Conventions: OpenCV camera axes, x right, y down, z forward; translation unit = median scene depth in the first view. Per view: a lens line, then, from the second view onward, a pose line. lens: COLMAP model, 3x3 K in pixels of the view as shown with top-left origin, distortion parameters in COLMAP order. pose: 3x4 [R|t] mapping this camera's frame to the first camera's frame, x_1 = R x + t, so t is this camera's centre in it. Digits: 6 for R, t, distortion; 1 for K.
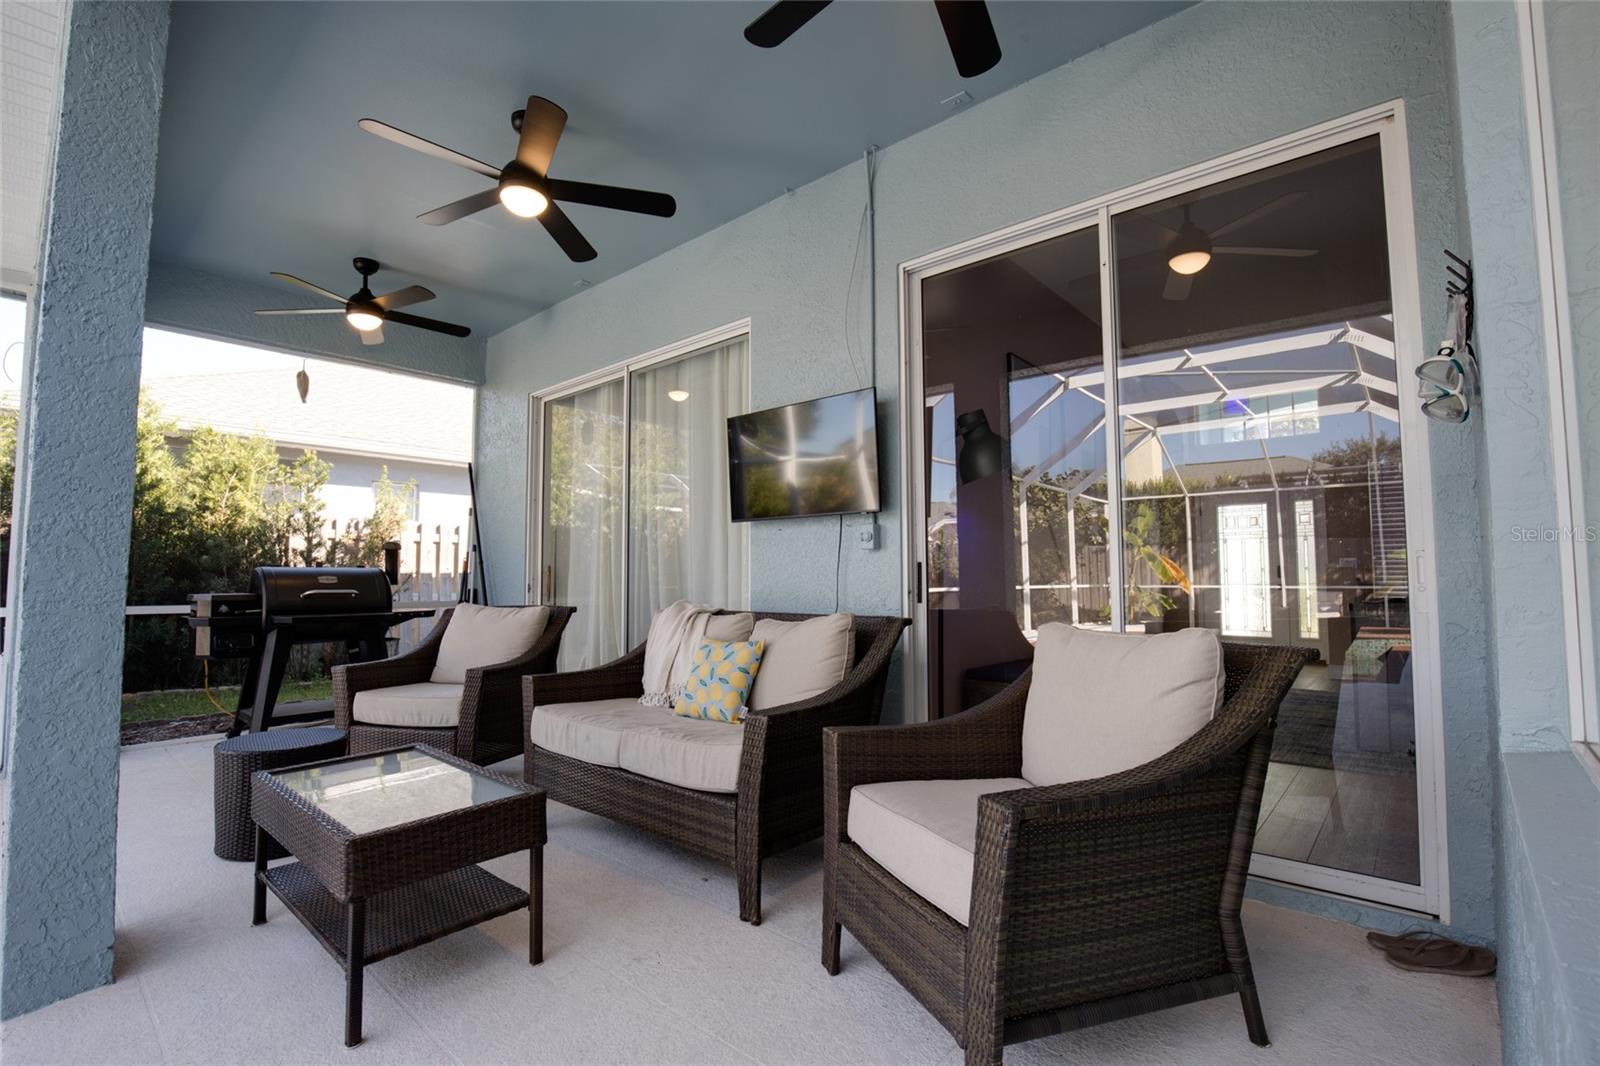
lens RADIAL K [[736.7, 0, 802.0], [0, 736.7, 537.1], [0, 0, 1]] dist [-0.031909, 0.000344]
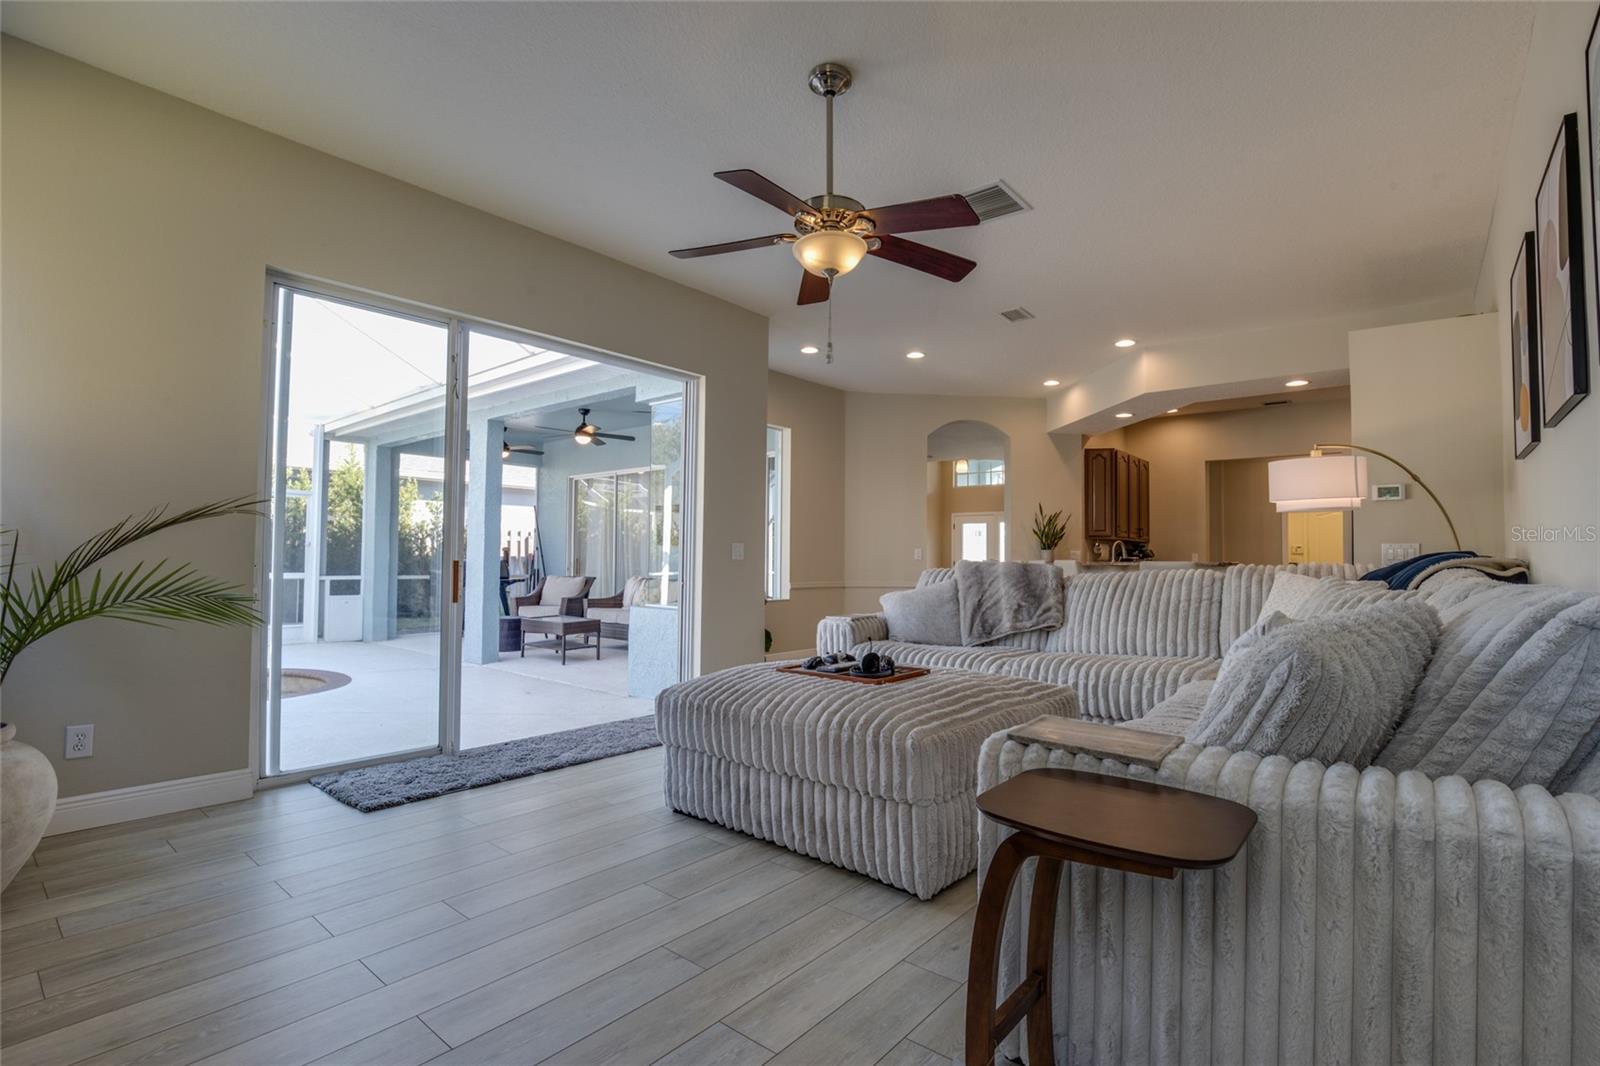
lens RADIAL K [[736.7, 0, 802.0], [0, 736.7, 537.1], [0, 0, 1]] dist [-0.031909, 0.000344]
pose [[0.999597, 0.008657, 0.027050, 0.324333], [-0.009285, 0.999688, 0.023174, -0.102619], [-0.026841, -0.023416, 0.999365, -1.508667]]
